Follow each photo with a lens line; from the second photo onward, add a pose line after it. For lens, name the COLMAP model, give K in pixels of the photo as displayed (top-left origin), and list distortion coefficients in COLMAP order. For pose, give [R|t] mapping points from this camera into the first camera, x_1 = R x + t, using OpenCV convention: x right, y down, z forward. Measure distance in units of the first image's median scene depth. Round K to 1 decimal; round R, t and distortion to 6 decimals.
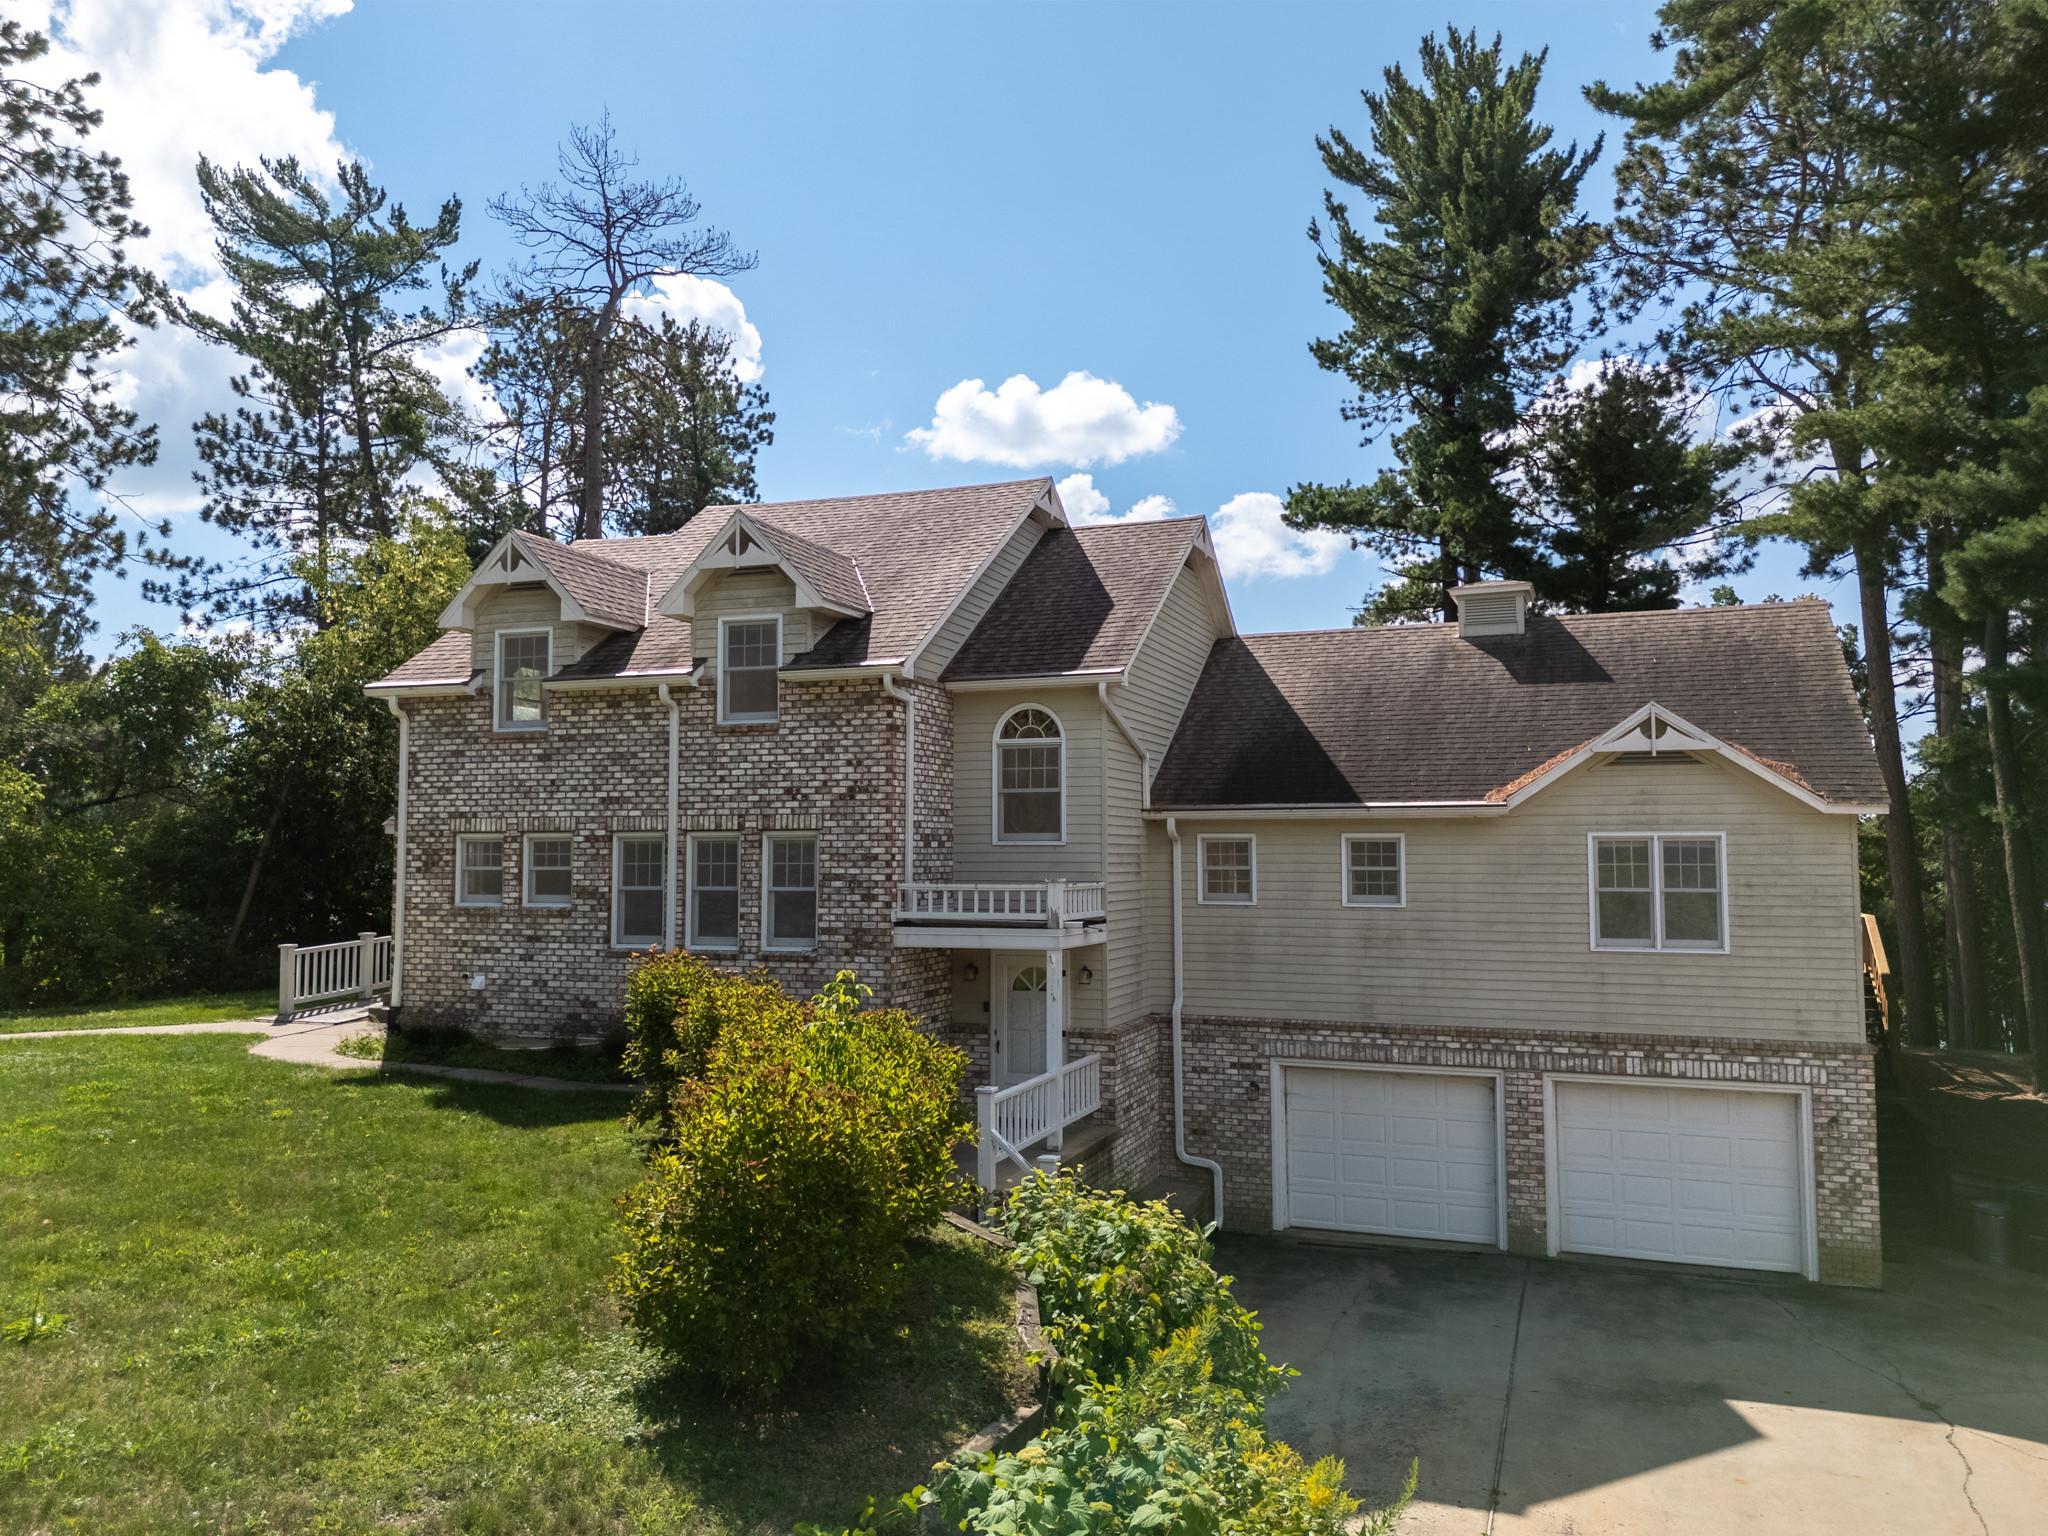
lens RADIAL K [[1497.9, 0, 1036.7], [0, 1497.9, 766.3], [0, 0, 1]] dist [0.073214, -0.065009]
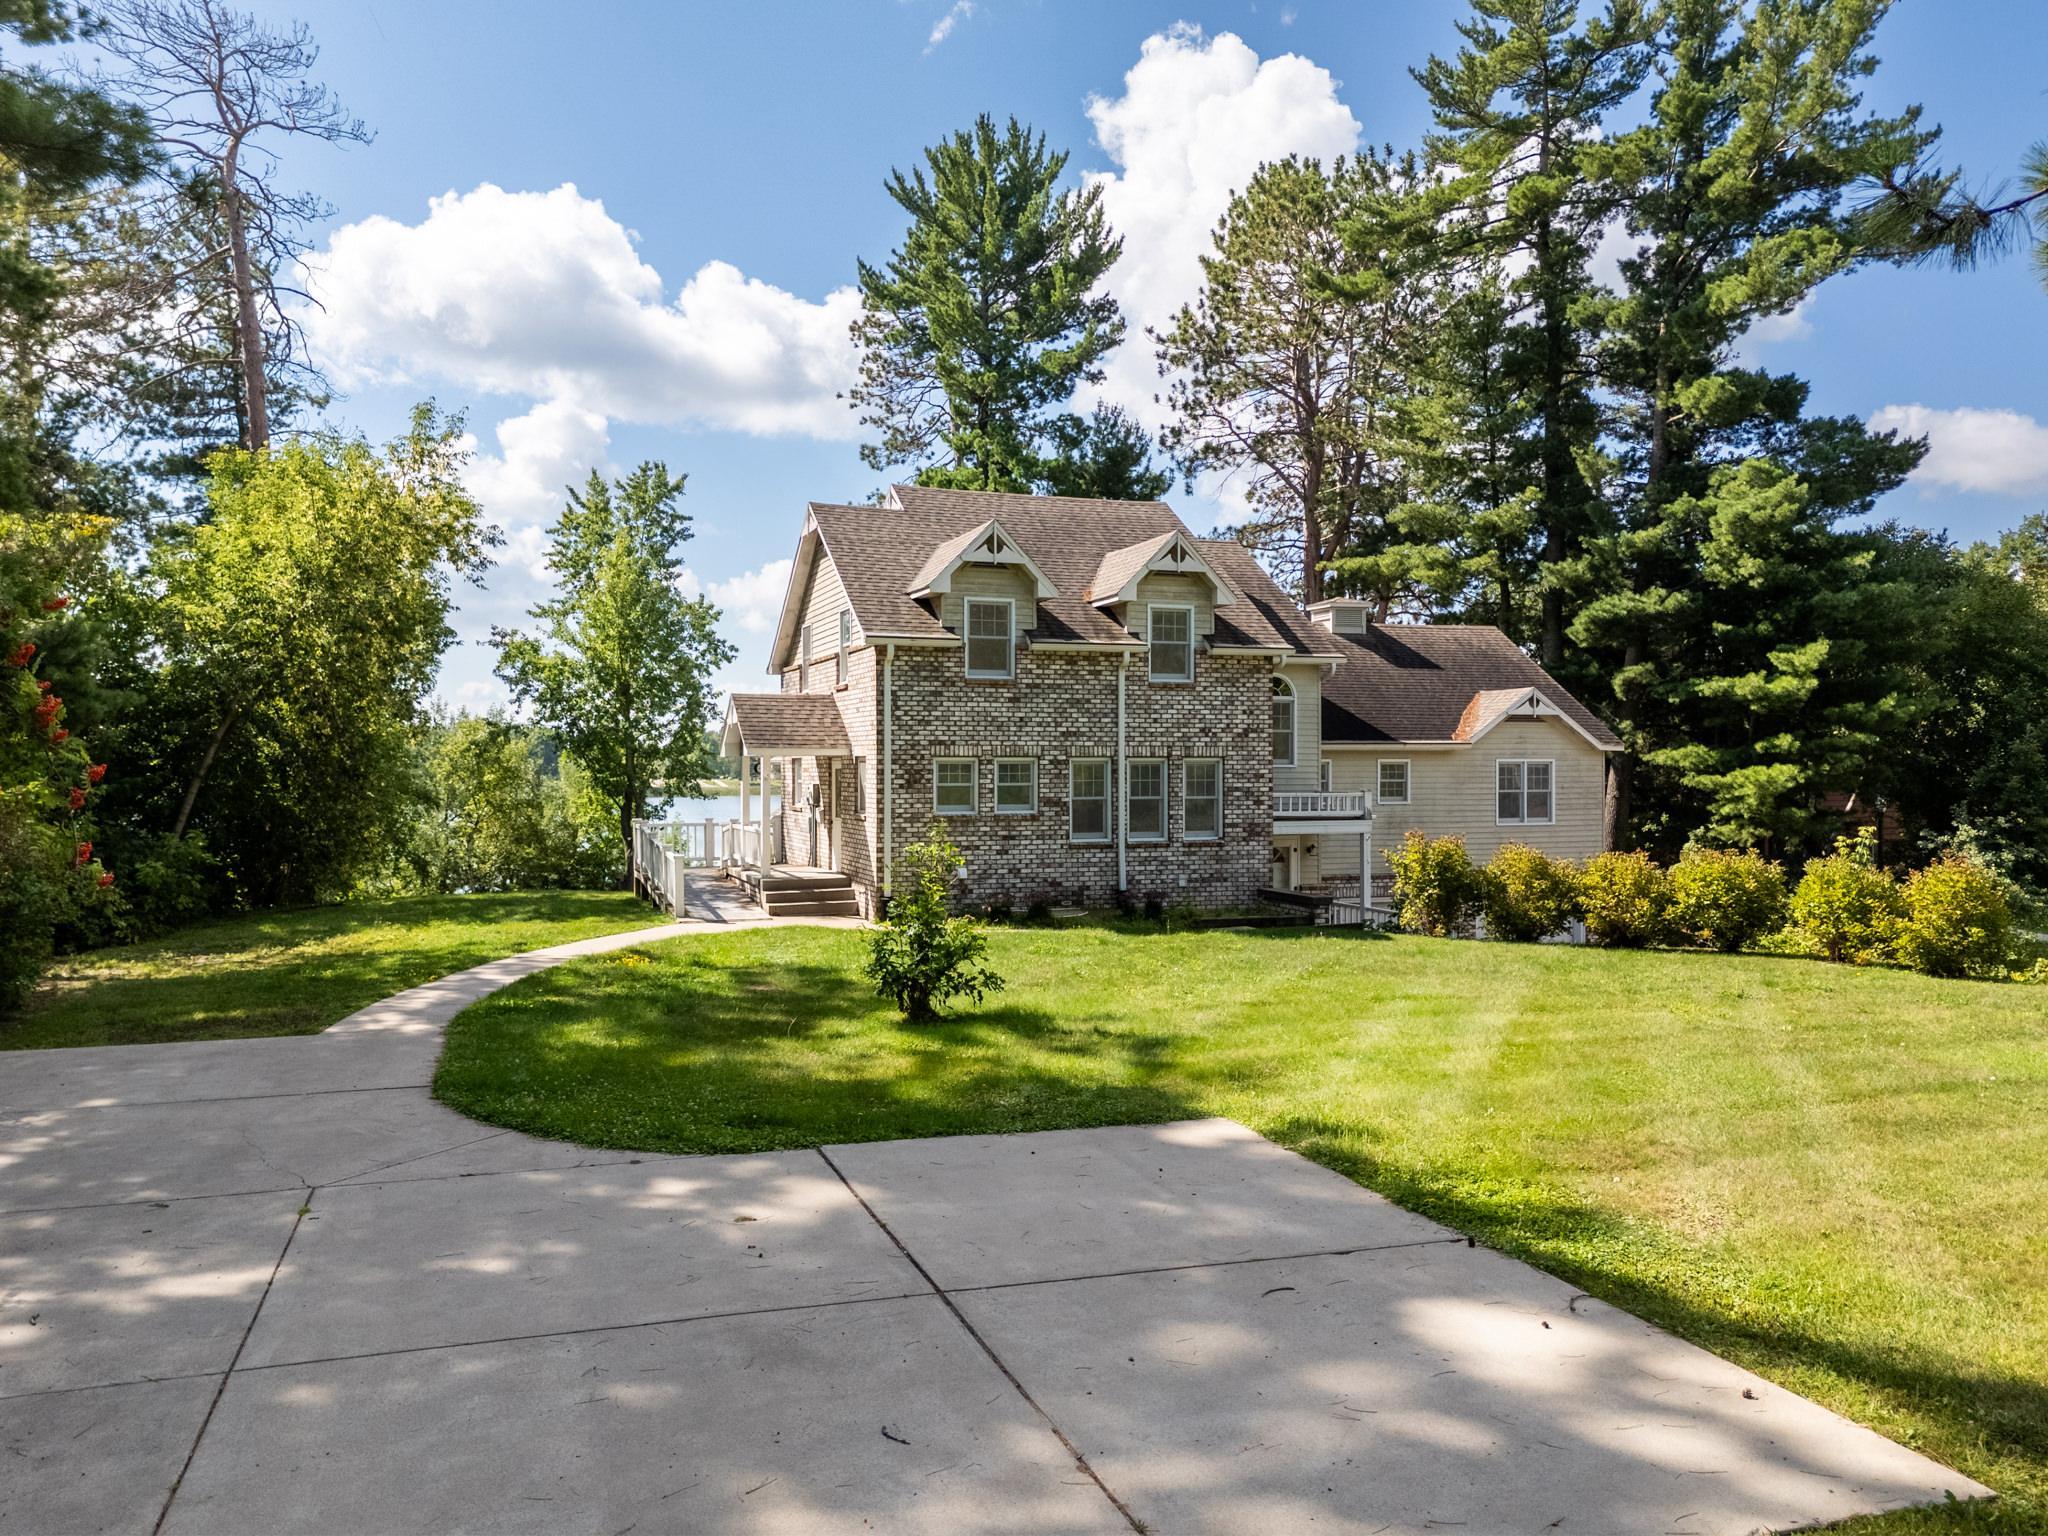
lens RADIAL K [[1497.9, 0, 1013.2], [0, 1497.9, 756.8], [0, 0, 1]] dist [0.073214, -0.065009]
pose [[0.771121, 0.003106, 0.636681, -1.166794], [-0.038122, 0.998419, 0.041301, -0.010201], [-0.635547, -0.056119, 0.770020, -0.000976]]
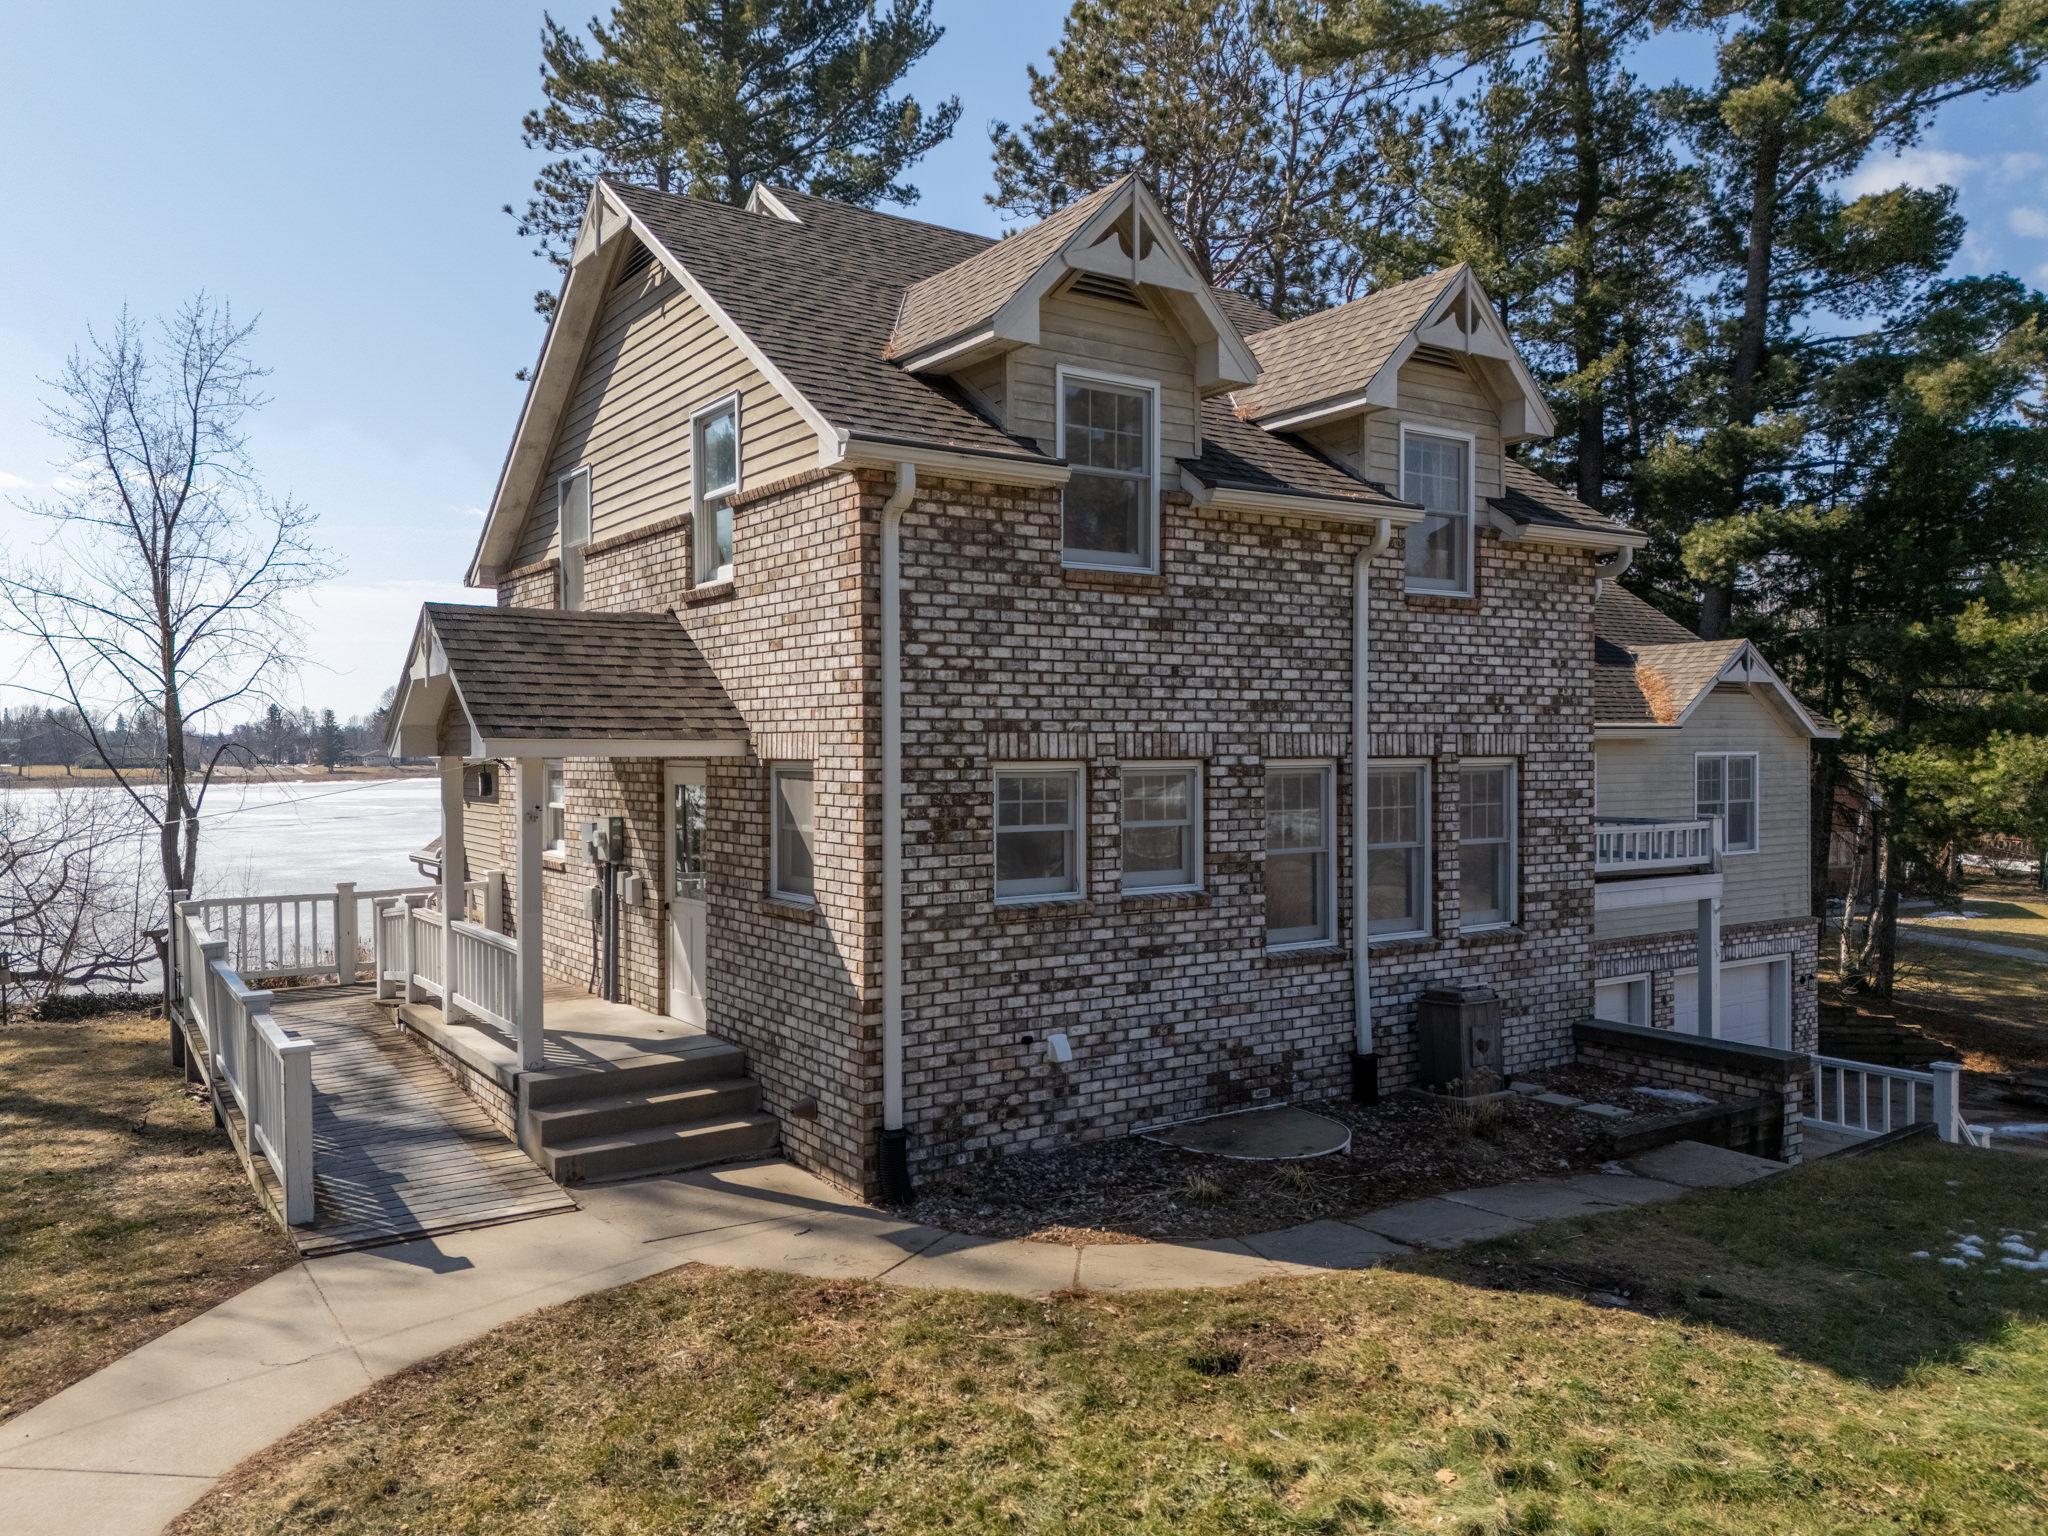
lens RADIAL K [[1497.9, 0, 1011.1], [0, 1497.9, 757.4], [0, 0, 1]] dist [0.073214, -0.065009]
pose [[0.593874, -0.008883, 0.804509, -0.808713], [-0.047758, 0.997787, 0.046271, 0.020360], [-0.803140, -0.065901, 0.592135, 0.726247]]
